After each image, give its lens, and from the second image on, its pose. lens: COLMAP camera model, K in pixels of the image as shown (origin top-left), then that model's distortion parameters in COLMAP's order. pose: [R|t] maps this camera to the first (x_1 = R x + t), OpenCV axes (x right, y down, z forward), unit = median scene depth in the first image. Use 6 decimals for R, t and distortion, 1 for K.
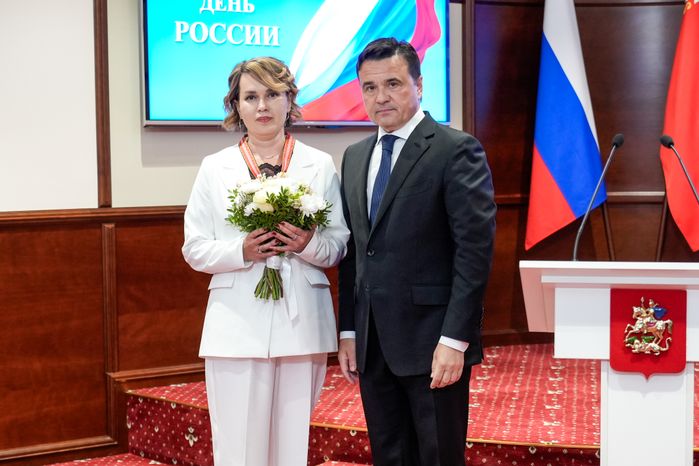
lens RADIAL K [[1329.7, 0, 344.7], [0, 1329.7, 256.2], [0, 0, 1]] dist [0.016657, 0.000000]
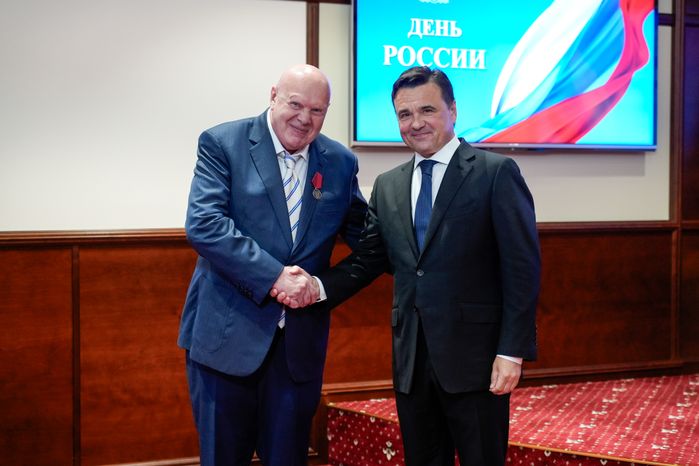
lens RADIAL K [[1380.9, 0, 369.7], [0, 1380.9, 239.9], [0, 0, 1]] dist [0.010412, 0.000000]
pose [[0.990093, 0.021884, -0.138700, 0.013075], [-0.025313, 0.999415, -0.023010, -0.001455], [0.138116, 0.026293, 0.990067, -0.055199]]
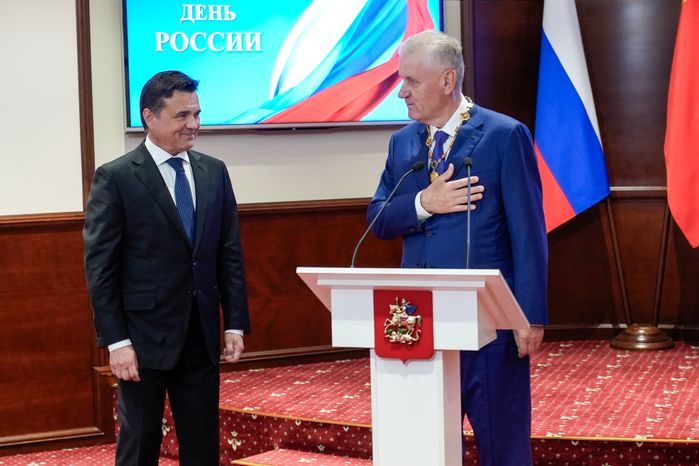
lens RADIAL K [[1665.3, 0, 379.3], [0, 1665.3, 256.6], [0, 0, 1]] dist [0.091042, 0.000000]
pose [[0.989866, -0.005047, -0.141918, 0.233103], [0.006431, 0.999936, 0.009299, -0.010975], [0.141862, -0.010118, 0.989835, -0.278938]]
